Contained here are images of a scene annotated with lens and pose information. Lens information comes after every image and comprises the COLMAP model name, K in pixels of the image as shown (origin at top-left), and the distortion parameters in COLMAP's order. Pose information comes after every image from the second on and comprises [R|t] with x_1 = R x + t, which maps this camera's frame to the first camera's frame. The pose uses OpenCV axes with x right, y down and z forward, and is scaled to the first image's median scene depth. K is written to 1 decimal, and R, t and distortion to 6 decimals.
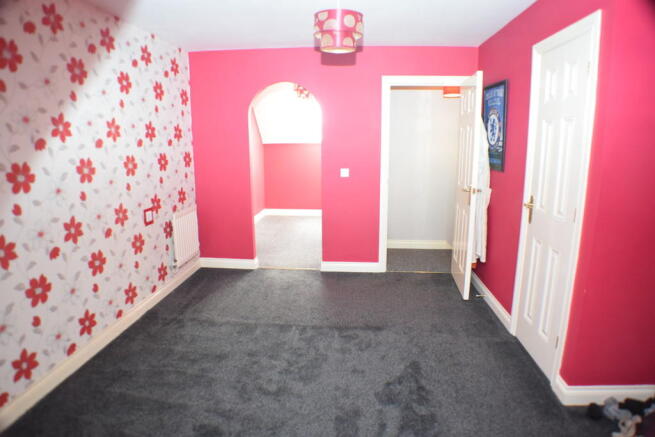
lens RADIAL K [[394.6, 0, 321.8], [0, 394.6, 218.6], [0, 0, 1]] dist [-0.114749, 0.028641]
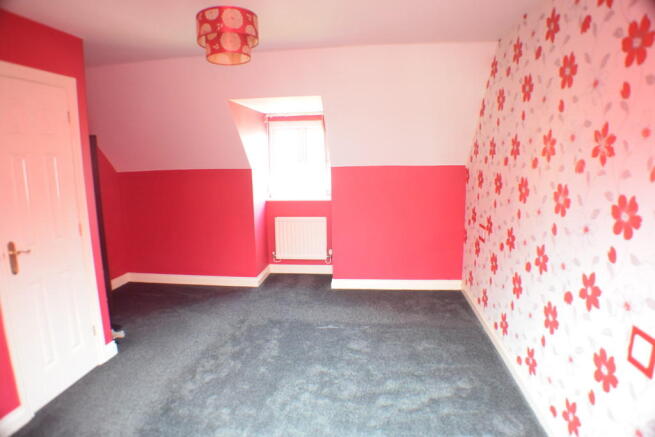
lens RADIAL K [[394.6, 0, 321.8], [0, 394.6, 218.6], [0, 0, 1]] dist [-0.114749, 0.028641]
pose [[-0.999647, -0.007707, 0.025407, -0.149108], [0.001578, 0.938015, 0.346592, -0.323746], [-0.026503, 0.346510, -0.937672, 1.575575]]
